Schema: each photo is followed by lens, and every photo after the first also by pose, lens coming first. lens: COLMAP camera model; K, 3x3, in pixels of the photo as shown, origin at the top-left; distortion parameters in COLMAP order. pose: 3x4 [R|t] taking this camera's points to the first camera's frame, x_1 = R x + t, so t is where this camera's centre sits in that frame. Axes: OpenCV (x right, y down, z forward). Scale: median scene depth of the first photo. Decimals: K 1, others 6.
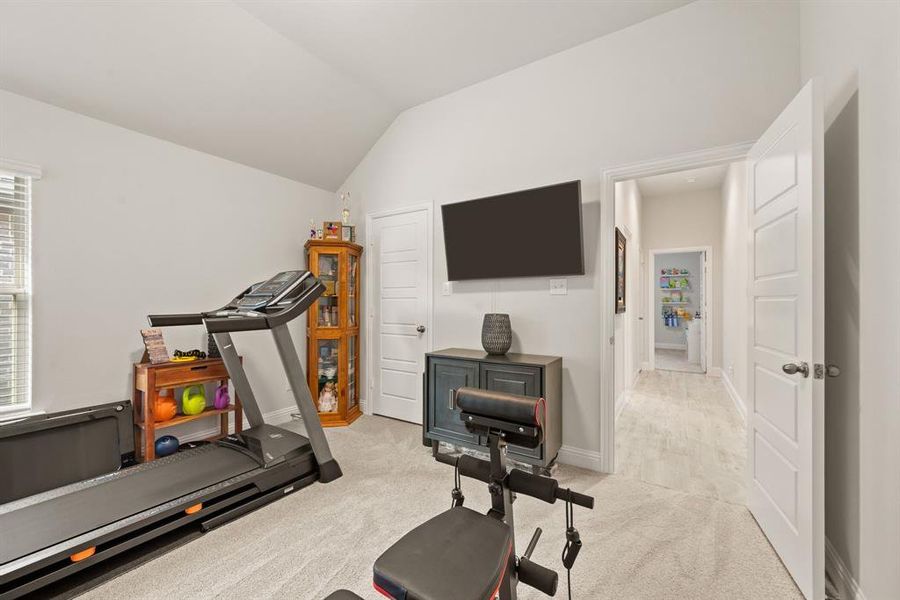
lens RADIAL K [[358.7, 0, 448.3], [0, 358.7, 301.1], [0, 0, 1]] dist [0.000211, -0.000212]
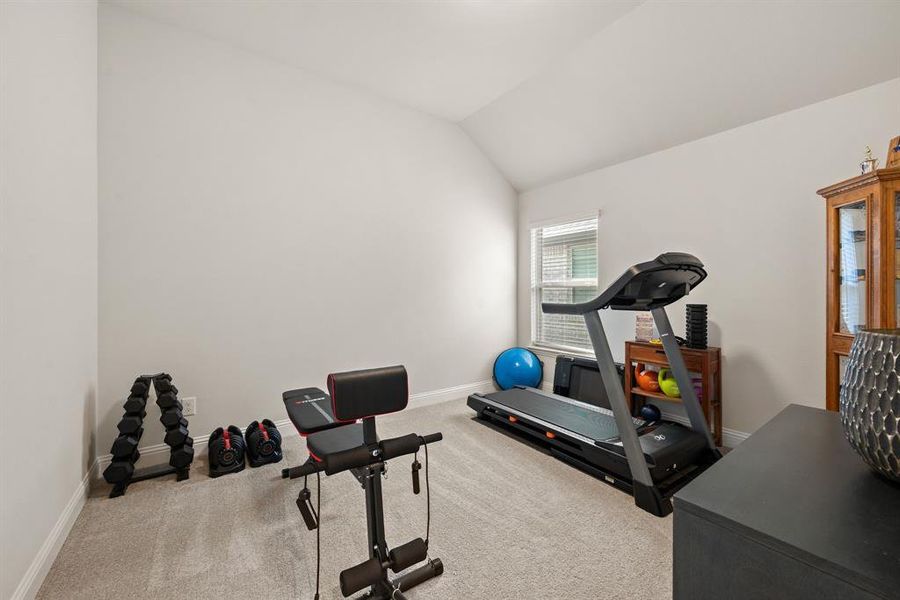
lens RADIAL K [[358.7, 0, 452.0], [0, 358.7, 294.5], [0, 0, 1]] dist [0.000211, -0.000212]
pose [[-0.369119, 0.003297, -0.929376, 0.644373], [0.002480, 0.999994, 0.002563, 0.011028], [0.929379, -0.001359, -0.369125, 0.976992]]
